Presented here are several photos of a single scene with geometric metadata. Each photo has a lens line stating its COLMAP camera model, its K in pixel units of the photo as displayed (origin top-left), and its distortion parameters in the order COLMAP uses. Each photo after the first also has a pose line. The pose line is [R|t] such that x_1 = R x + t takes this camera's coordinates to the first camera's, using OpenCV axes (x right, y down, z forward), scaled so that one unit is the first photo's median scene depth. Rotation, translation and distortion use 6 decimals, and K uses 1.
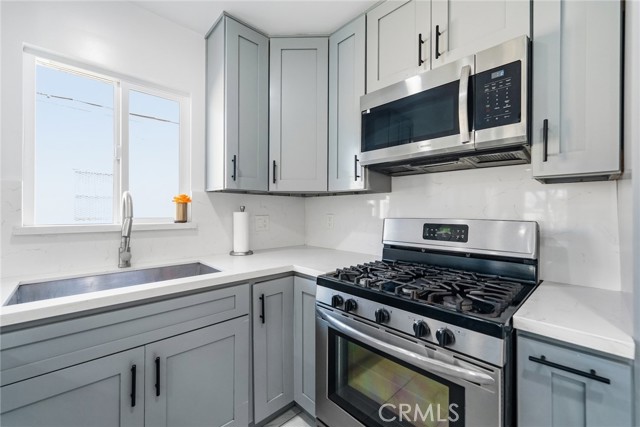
lens RADIAL K [[263.5, 0, 317.2], [0, 263.5, 210.0], [0, 0, 1]] dist [0.000650, -0.000036]
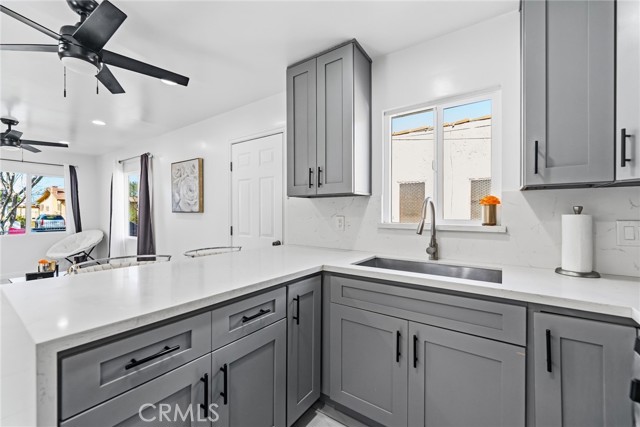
lens RADIAL K [[259.9, 0, 316.4], [0, 259.9, 212.7], [0, 0, 1]] dist [-0.001081, -0.000124]
pose [[0.195486, -0.004337, -0.980697, 0.328975], [0.003732, 0.999986, -0.003678, 0.003429], [0.980699, -0.002941, 0.195499, 0.232915]]
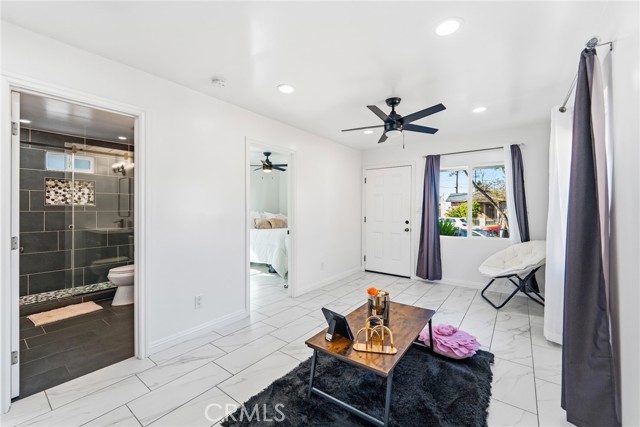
lens RADIAL K [[263.5, 0, 317.2], [0, 263.5, 210.0], [0, 0, 1]] dist [0.000650, -0.000036]
pose [[-0.987283, -0.005495, -0.158877, -1.631523], [-0.004945, 0.999980, -0.003851, -0.031513], [0.158895, -0.003017, -0.987291, -0.204152]]
